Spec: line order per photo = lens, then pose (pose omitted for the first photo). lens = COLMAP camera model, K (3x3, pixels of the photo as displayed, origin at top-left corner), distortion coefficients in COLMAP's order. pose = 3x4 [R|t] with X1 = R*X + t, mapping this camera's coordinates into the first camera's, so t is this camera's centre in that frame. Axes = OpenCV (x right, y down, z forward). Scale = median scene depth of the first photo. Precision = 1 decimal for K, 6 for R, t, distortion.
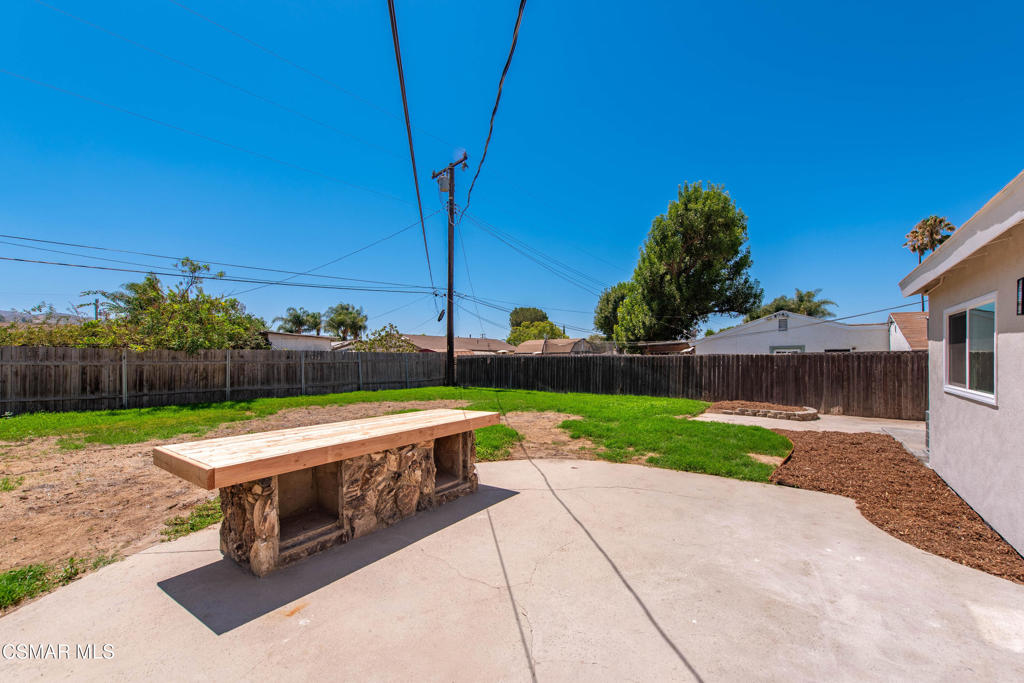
lens RADIAL K [[416.1, 0, 511.3], [0, 416.1, 354.9], [0, 0, 1]] dist [0.013653, -0.000329]
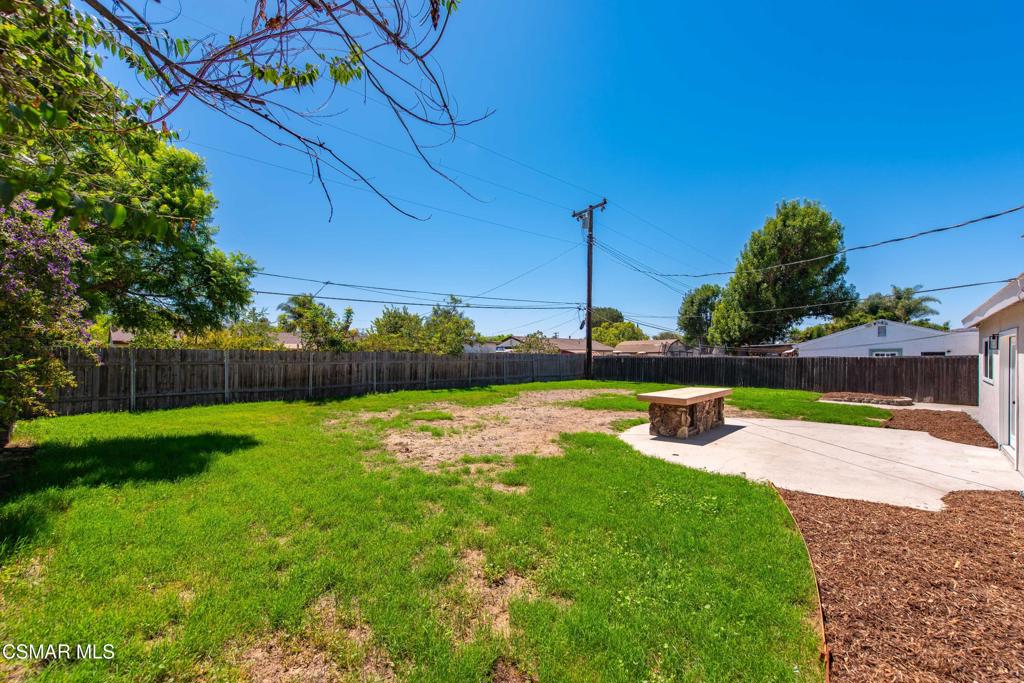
lens RADIAL K [[400.3, 0, 519.3], [0, 400.3, 357.8], [0, 0, 1]] dist [0.010328, -0.000132]
pose [[0.989111, 0.003088, -0.147141, -0.176738], [-0.001056, 0.999903, 0.013885, -0.009607], [0.147170, -0.013579, 0.989018, -0.252498]]
